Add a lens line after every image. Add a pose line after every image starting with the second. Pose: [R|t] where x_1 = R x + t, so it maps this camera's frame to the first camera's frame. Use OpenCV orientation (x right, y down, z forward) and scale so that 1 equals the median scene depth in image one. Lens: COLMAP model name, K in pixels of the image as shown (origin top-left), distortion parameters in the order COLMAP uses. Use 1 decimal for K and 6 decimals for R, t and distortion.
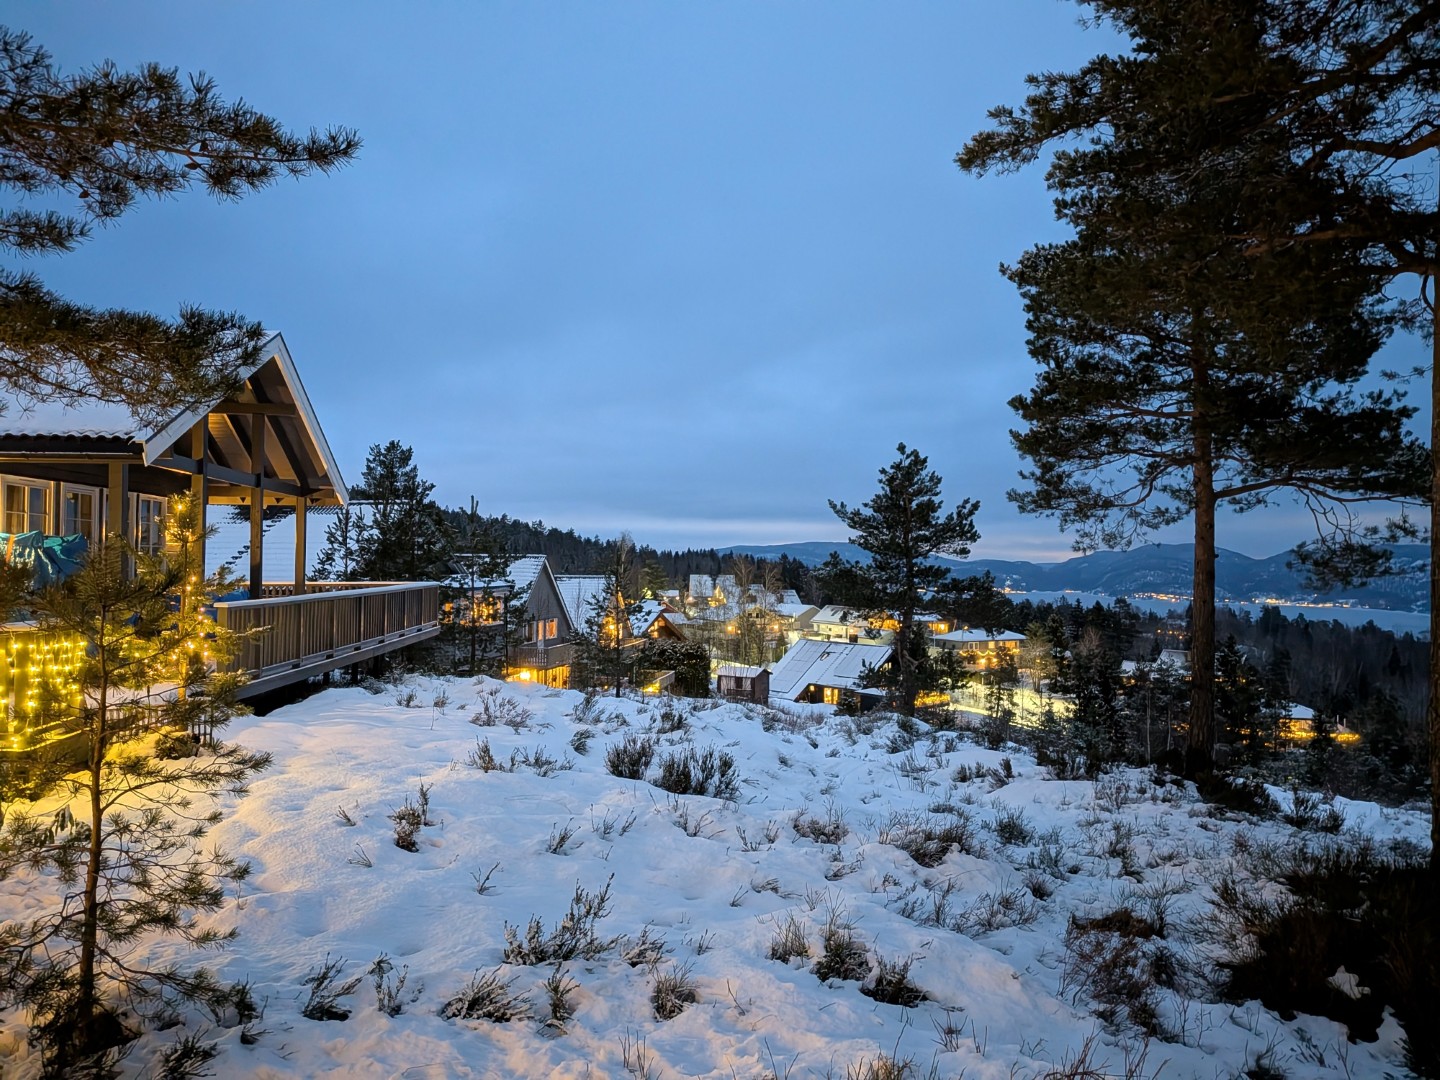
lens RADIAL K [[1027.1, 0, 722.2], [0, 1027.1, 545.4], [0, 0, 1]] dist [0.090497, -0.142858]
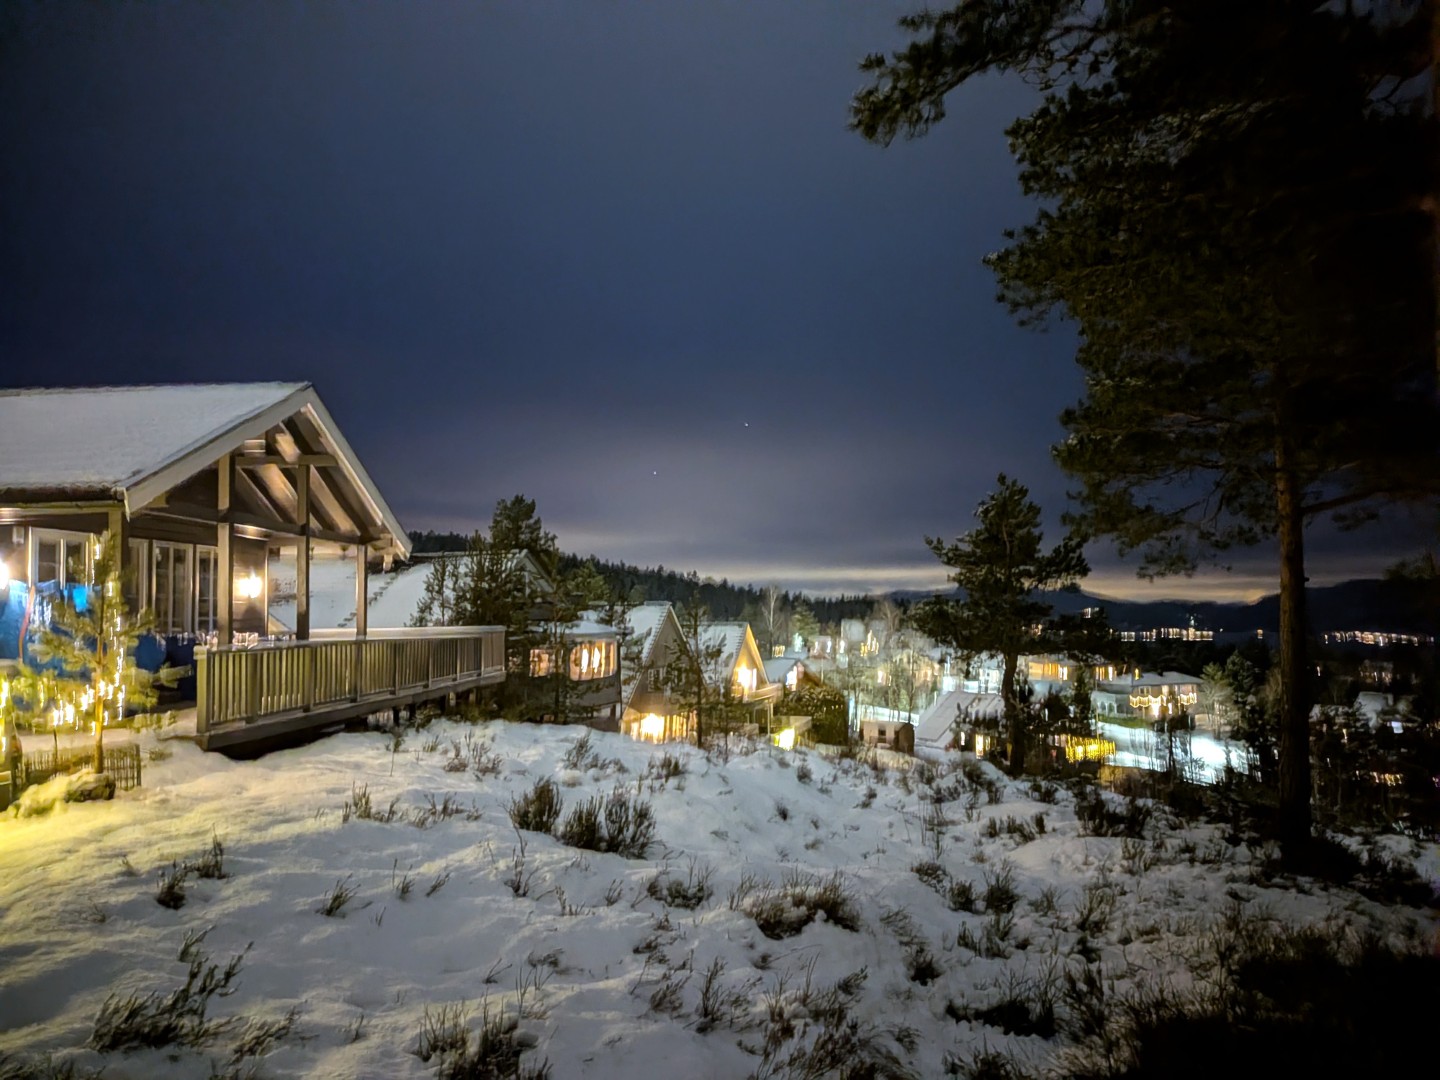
lens RADIAL K [[1023.8, 0, 715.2], [0, 1023.8, 561.2], [0, 0, 1]] dist [0.099316, -0.167413]
pose [[0.986957, -0.028501, -0.158442, 0.047952], [0.023629, 0.999191, -0.032548, 0.004578], [0.159242, 0.028379, 0.986832, 0.024515]]
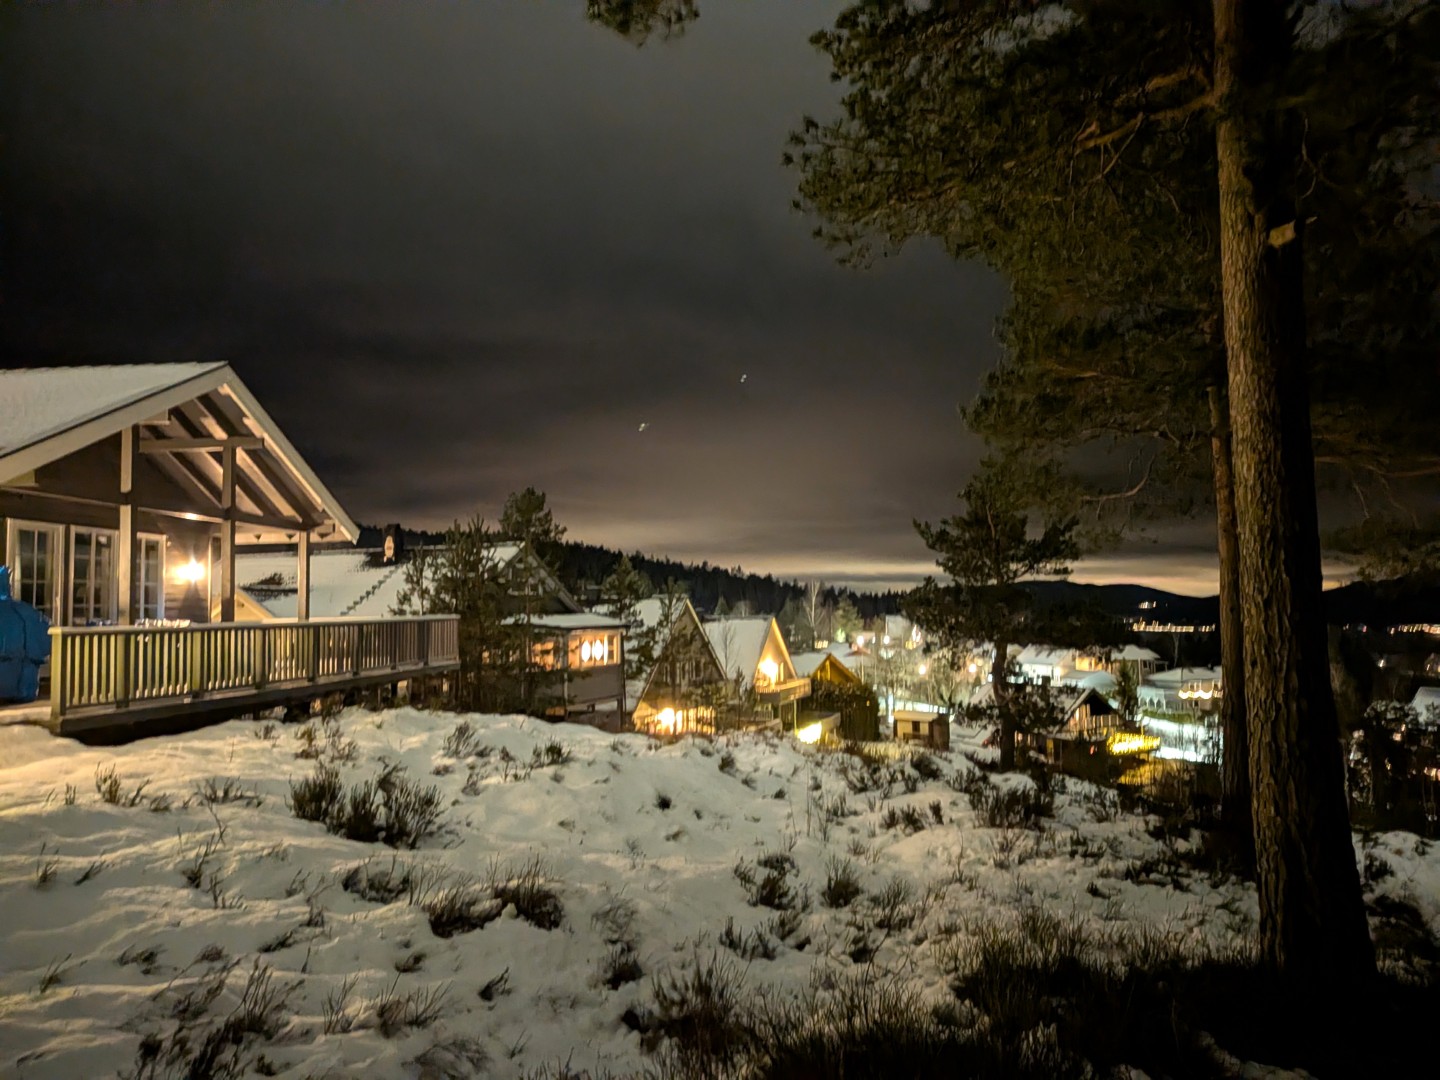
lens RADIAL K [[1027.1, 0, 722.2], [0, 1027.1, 545.4], [0, 0, 1]] dist [0.090497, -0.142858]
pose [[0.979476, -0.038054, -0.197934, 0.090440], [0.029546, 0.998516, -0.045757, 0.011595], [0.199381, 0.038970, 0.979147, 0.049366]]
